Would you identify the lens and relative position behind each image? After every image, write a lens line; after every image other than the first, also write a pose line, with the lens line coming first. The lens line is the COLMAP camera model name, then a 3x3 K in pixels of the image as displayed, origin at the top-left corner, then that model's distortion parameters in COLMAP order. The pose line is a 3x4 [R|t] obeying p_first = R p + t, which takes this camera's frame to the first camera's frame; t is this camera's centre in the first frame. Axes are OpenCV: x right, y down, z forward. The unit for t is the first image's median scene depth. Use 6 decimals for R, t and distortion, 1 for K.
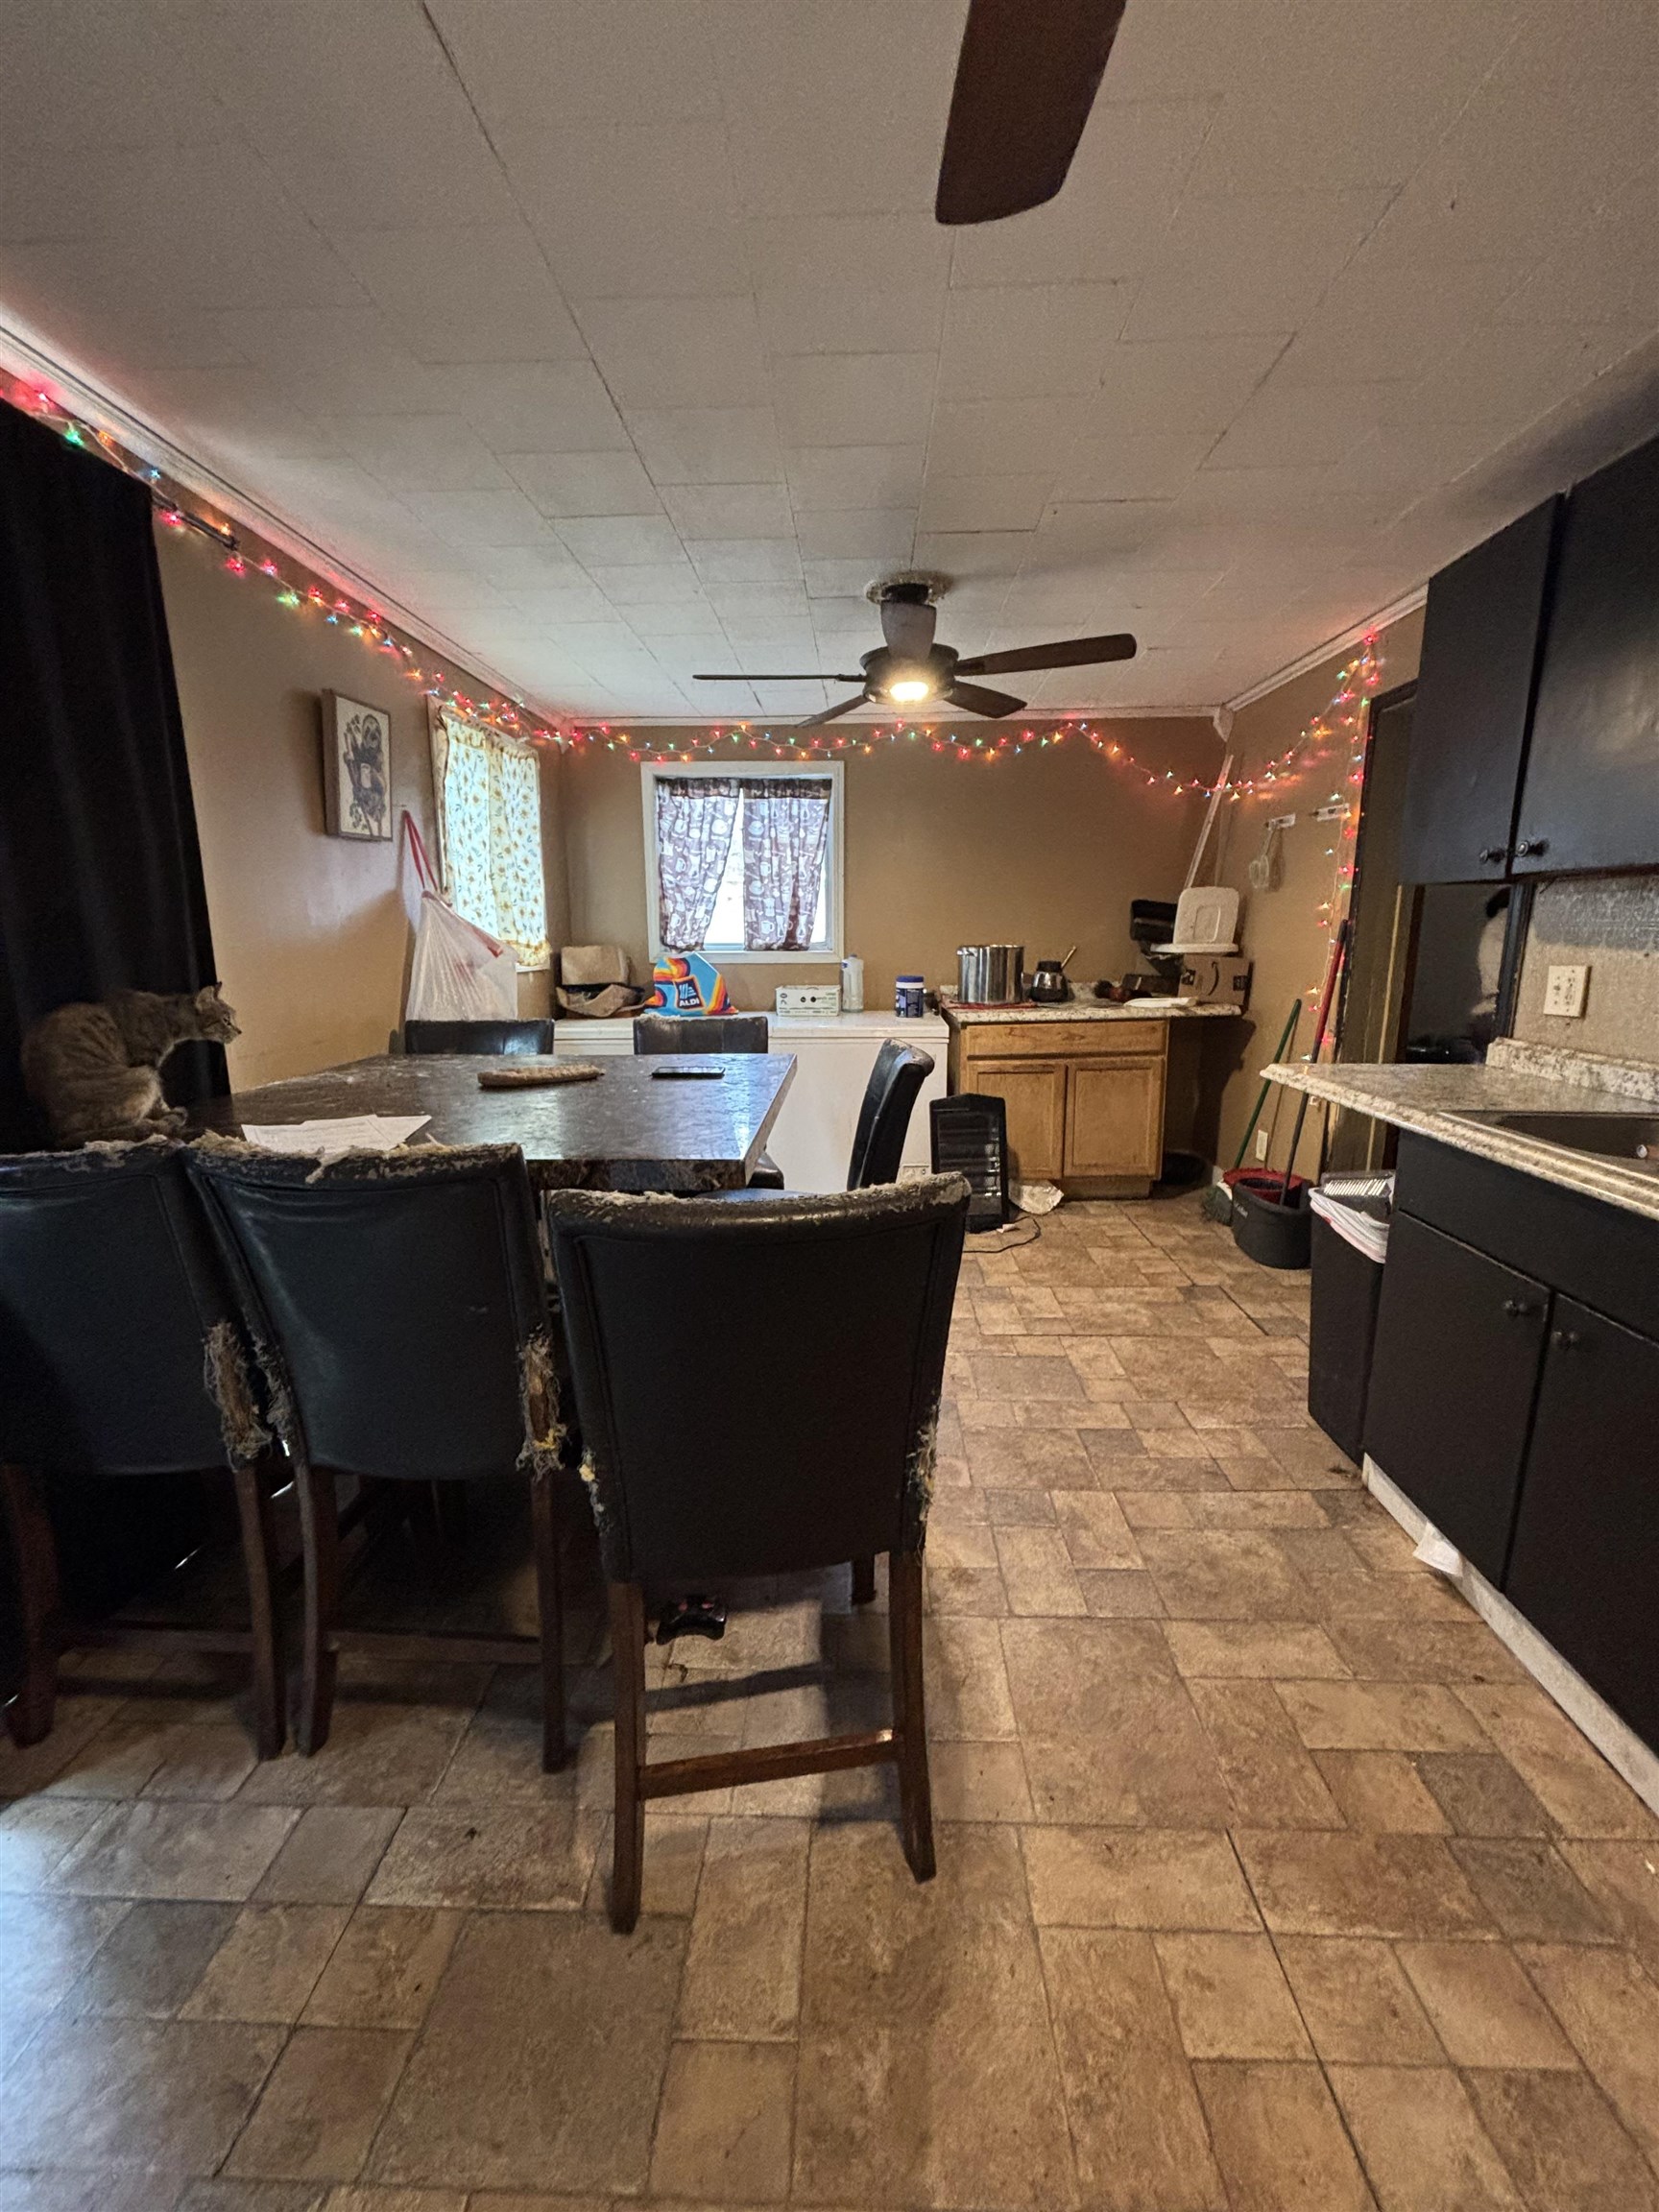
lens RADIAL K [[887.1, 0, 824.3], [0, 887.1, 1108.5], [0, 0, 1]] dist [0.020038, -0.007409]
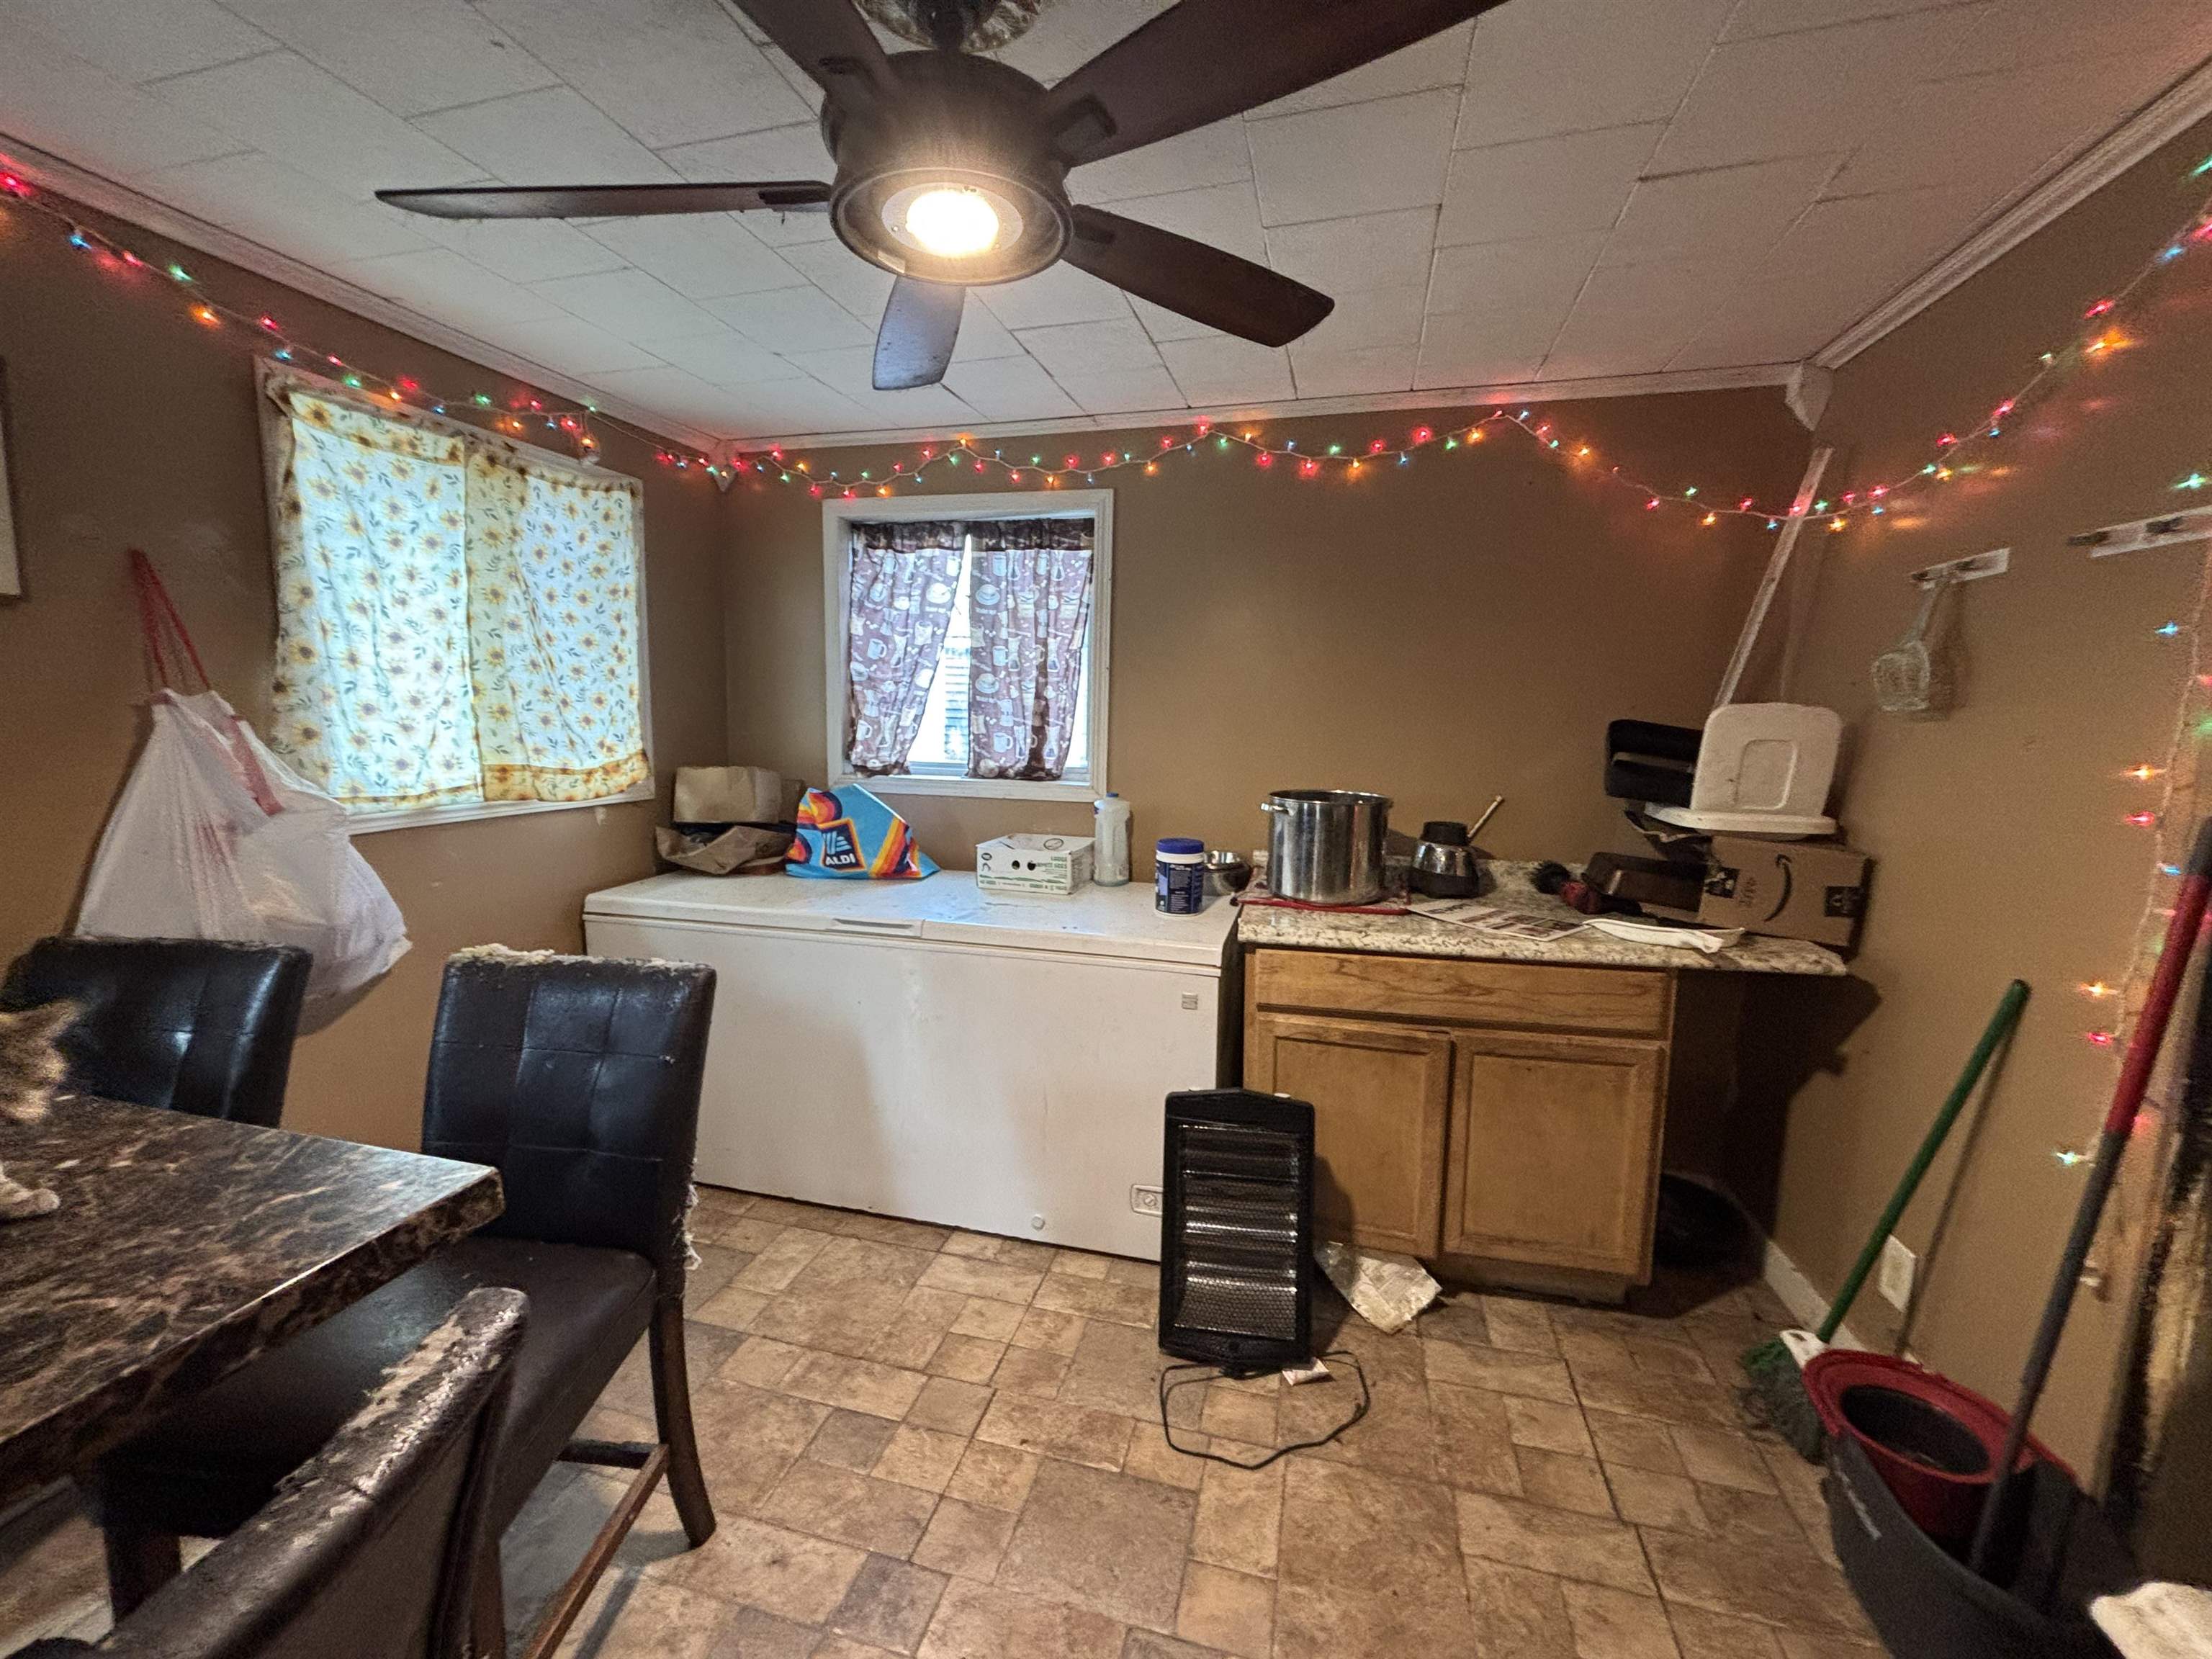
lens RADIAL K [[884.3, 0, 1106.0], [0, 884.3, 829.5], [0, 0, 1]] dist [-0.000162, -0.000134]
pose [[0.975667, 0.052784, -0.212810, 0.177056], [-0.066726, 0.996033, -0.058869, -0.124528], [0.208859, 0.071637, 0.975318, 0.445906]]
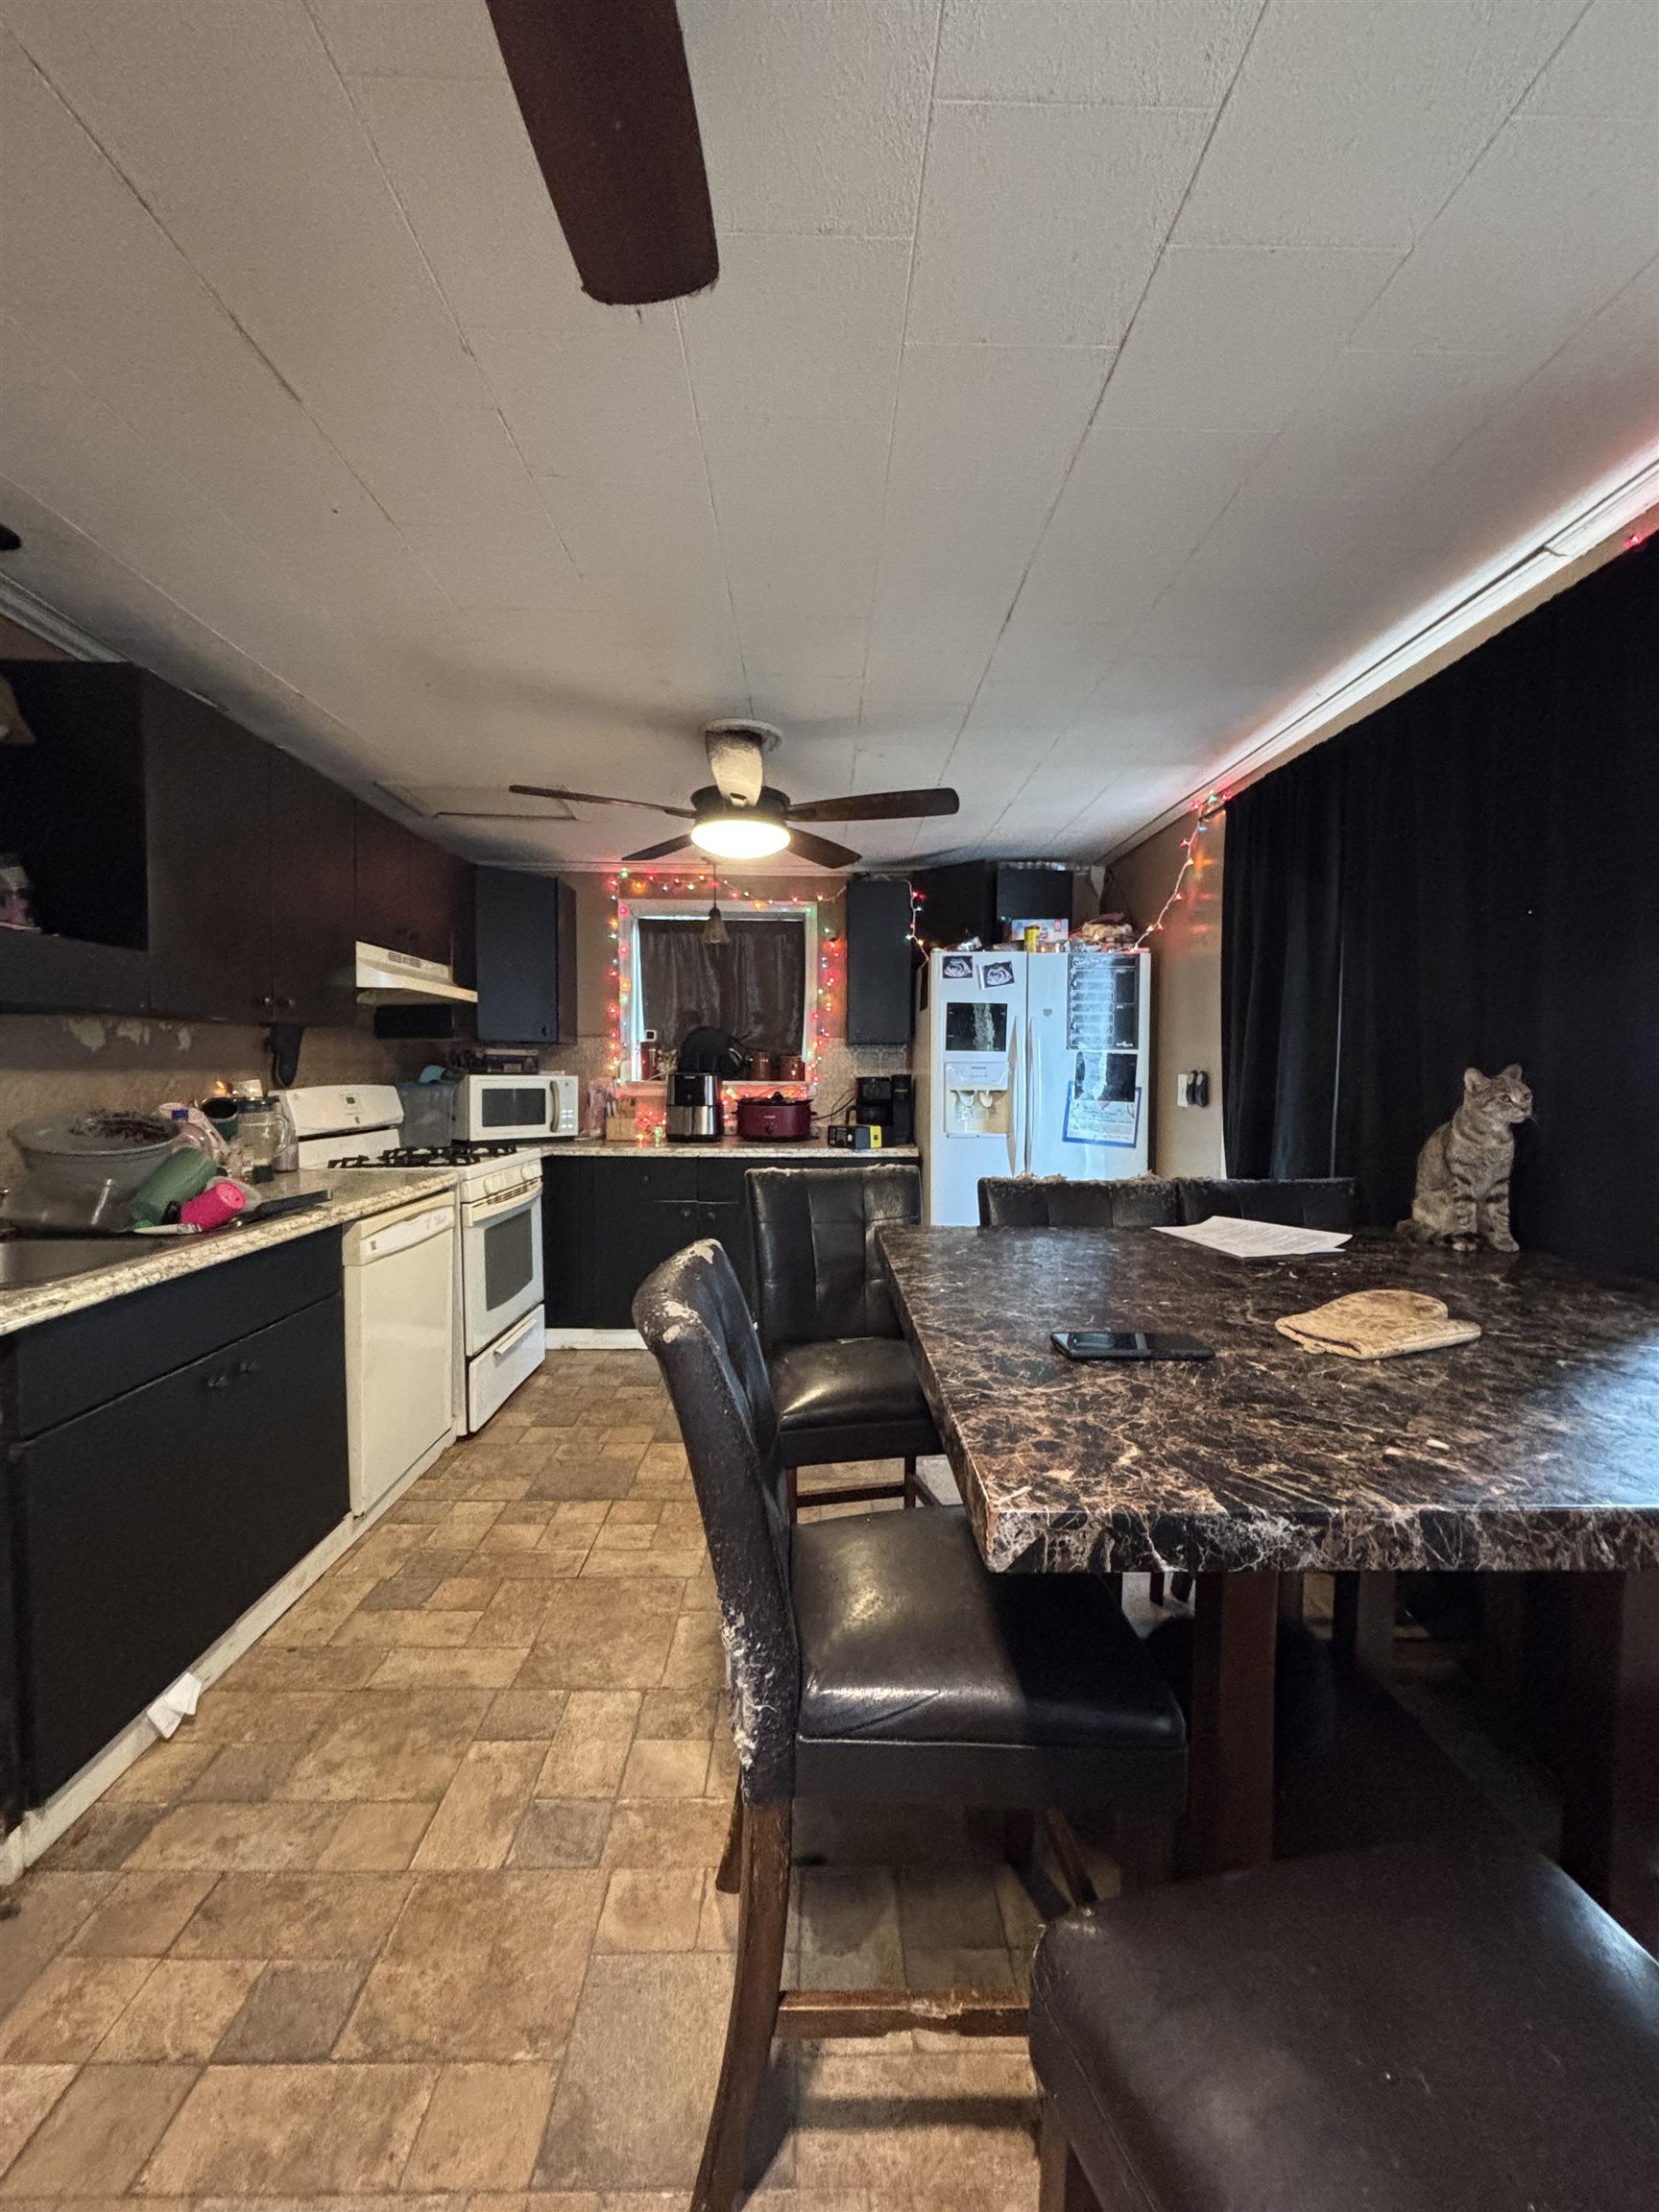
lens RADIAL K [[884.3, 0, 829.5], [0, 884.3, 1106.0], [0, 0, 1]] dist [-0.000162, -0.000134]
pose [[-0.998414, -0.001758, -0.056263, 0.021312], [-0.015163, 0.970965, 0.238739, -0.152110], [0.054210, 0.239214, -0.969452, 0.778966]]
